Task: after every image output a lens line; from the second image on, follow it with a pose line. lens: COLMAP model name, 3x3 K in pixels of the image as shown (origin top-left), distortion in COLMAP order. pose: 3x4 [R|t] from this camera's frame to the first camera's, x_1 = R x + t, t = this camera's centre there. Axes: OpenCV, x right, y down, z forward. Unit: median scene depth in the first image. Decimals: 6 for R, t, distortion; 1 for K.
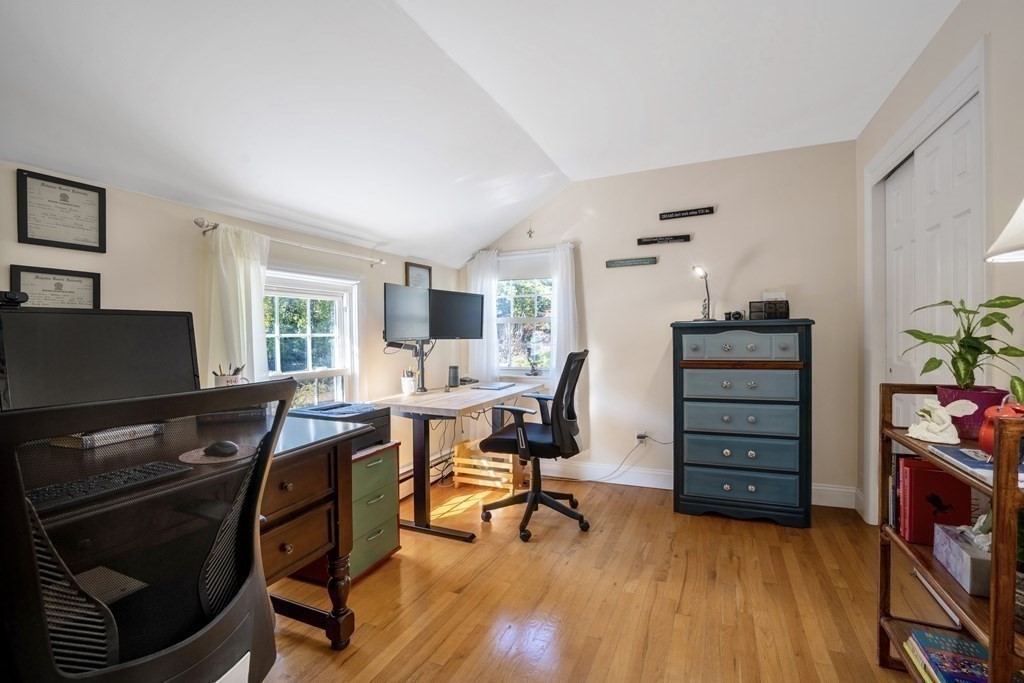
lens RADIAL K [[470.5, 0, 512.0], [0, 470.5, 341.5], [0, 0, 1]] dist [-0.022627, 0.000892]
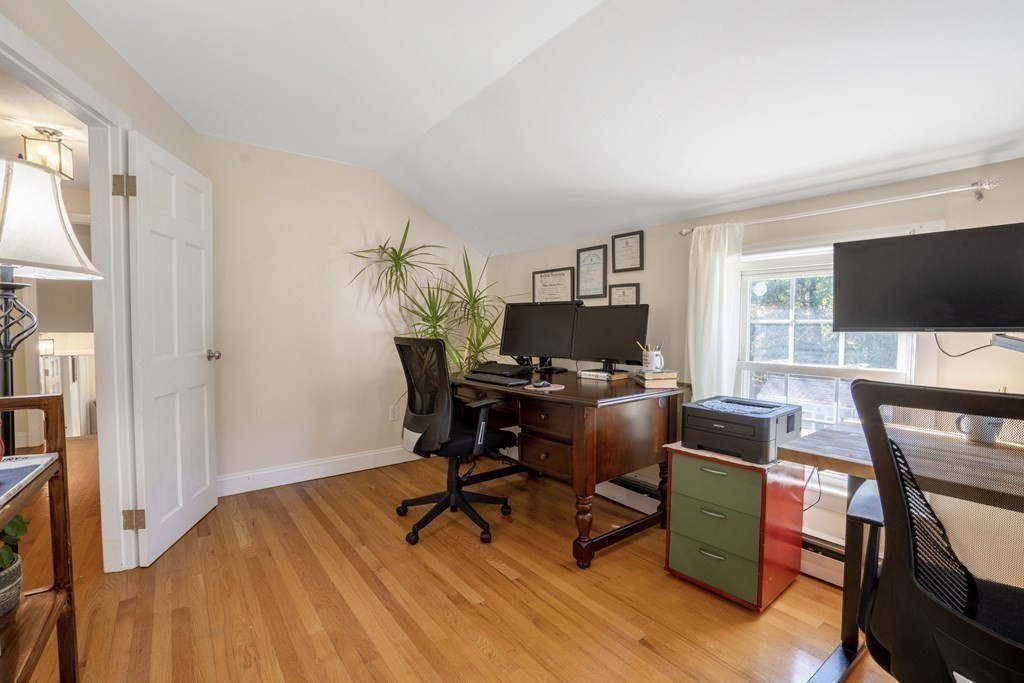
lens RADIAL K [[470.5, 0, 512.0], [0, 470.5, 341.5], [0, 0, 1]] dist [-0.022627, 0.000892]
pose [[-0.487328, 0.051748, -0.871684, 0.804788], [-0.005471, 0.998042, 0.062307, -0.038903], [0.873202, 0.035133, -0.486091, 1.407463]]
